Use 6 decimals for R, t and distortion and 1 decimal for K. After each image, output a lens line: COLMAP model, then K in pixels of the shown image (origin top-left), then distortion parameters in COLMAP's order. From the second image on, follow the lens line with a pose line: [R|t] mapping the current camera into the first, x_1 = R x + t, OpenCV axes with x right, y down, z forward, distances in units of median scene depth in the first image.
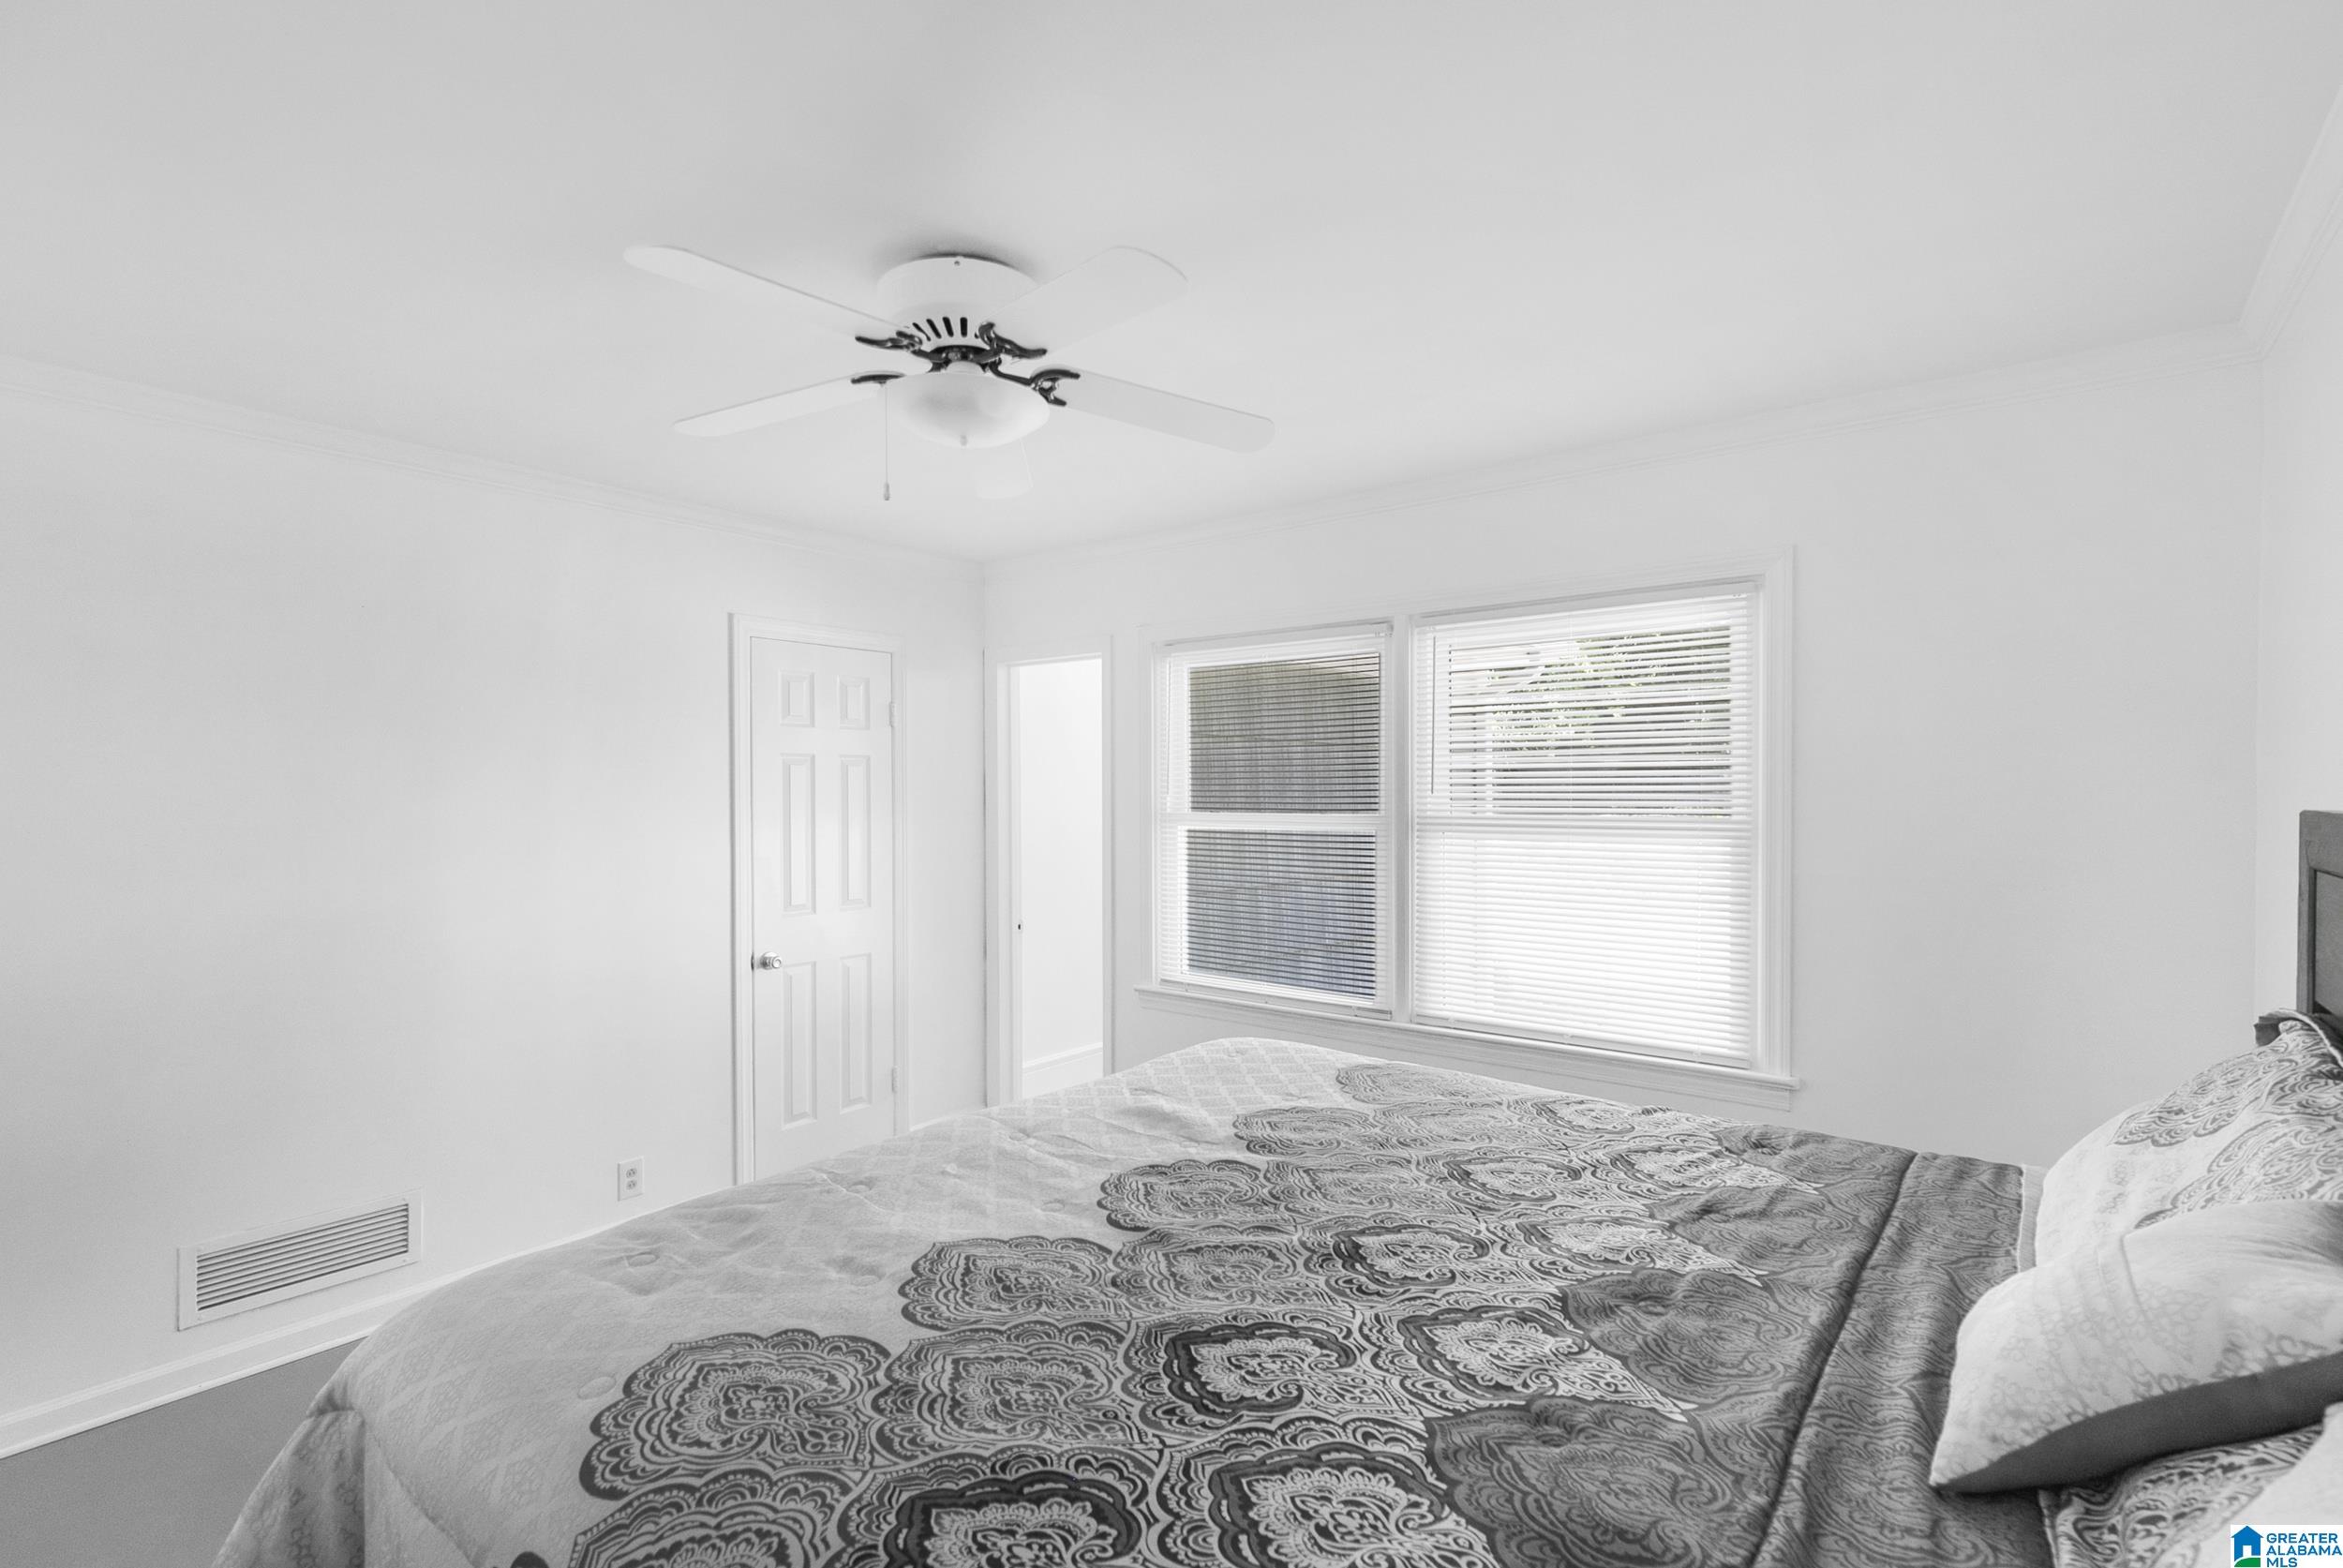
lens RADIAL K [[1074.3, 0, 1184.3], [0, 1074.3, 781.1], [0, 0, 1]] dist [0.012354, -0.003001]
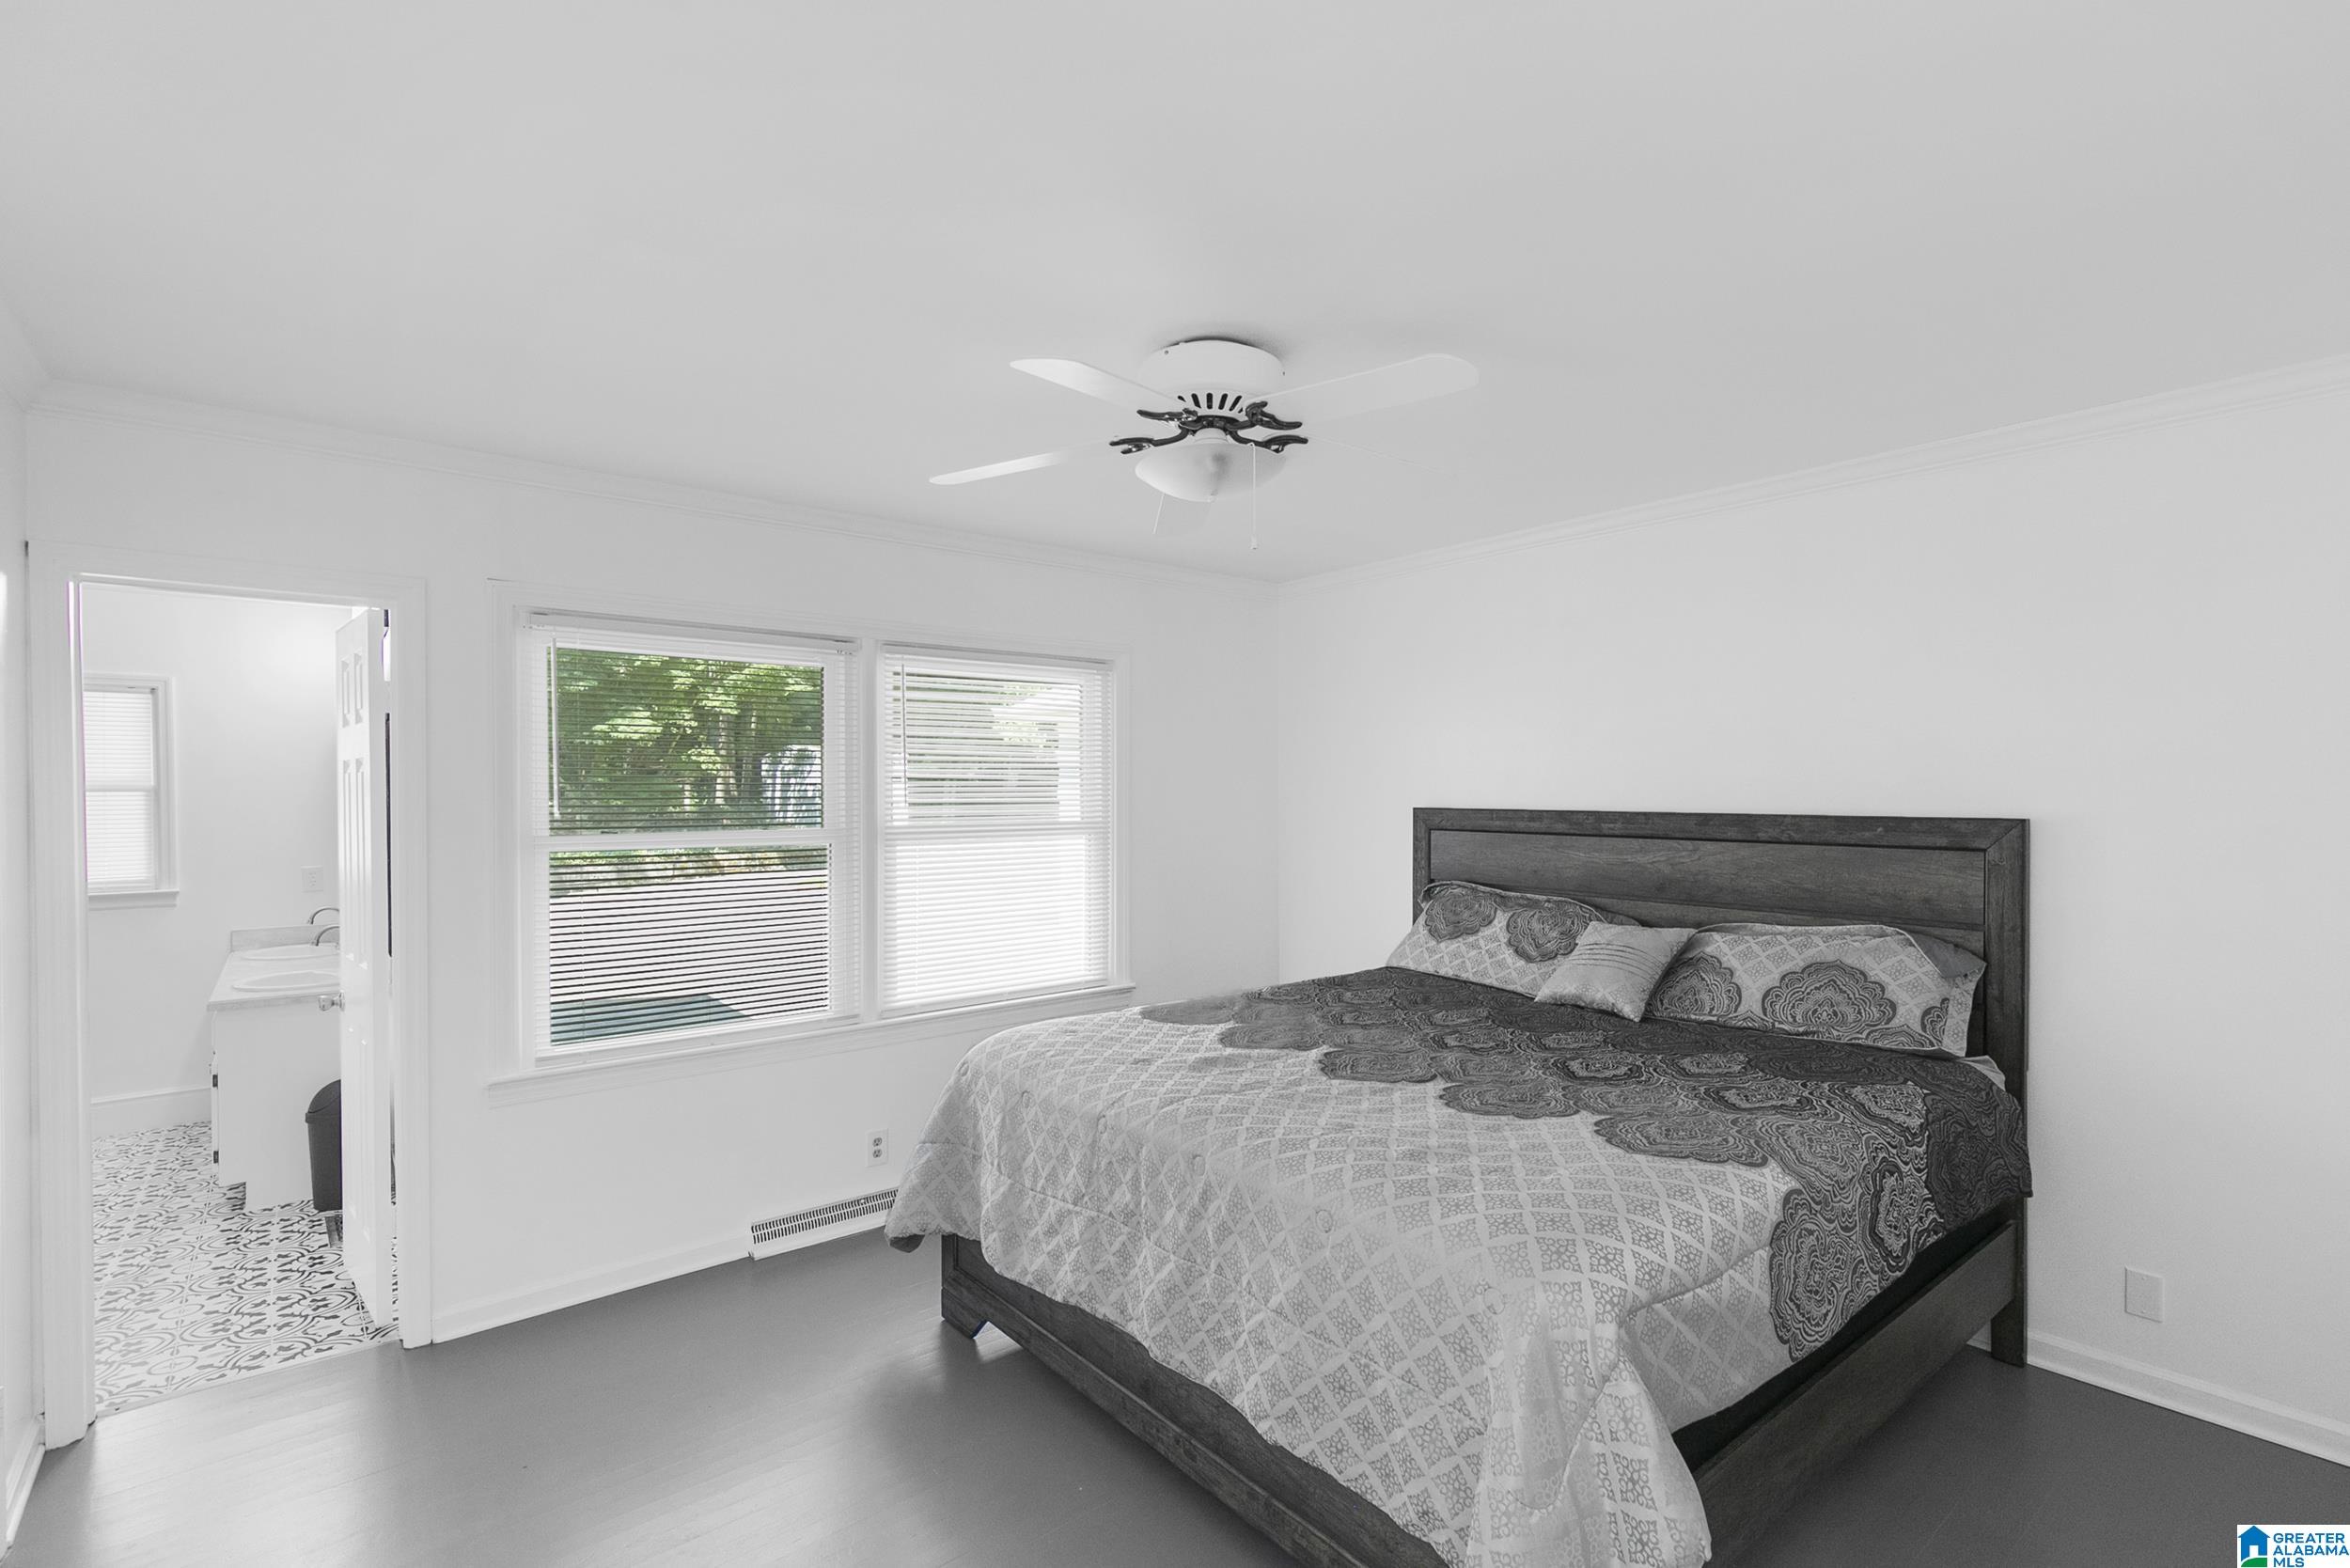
lens RADIAL K [[1077.5, 0, 1188.3], [0, 1077.5, 797.6], [0, 0, 1]] dist [0.012354, -0.003001]
pose [[0.235173, -0.005693, 0.971937, -1.305215], [-0.000711, 0.999982, 0.006029, -0.008237], [-0.971953, -0.002109, 0.235165, 0.753565]]
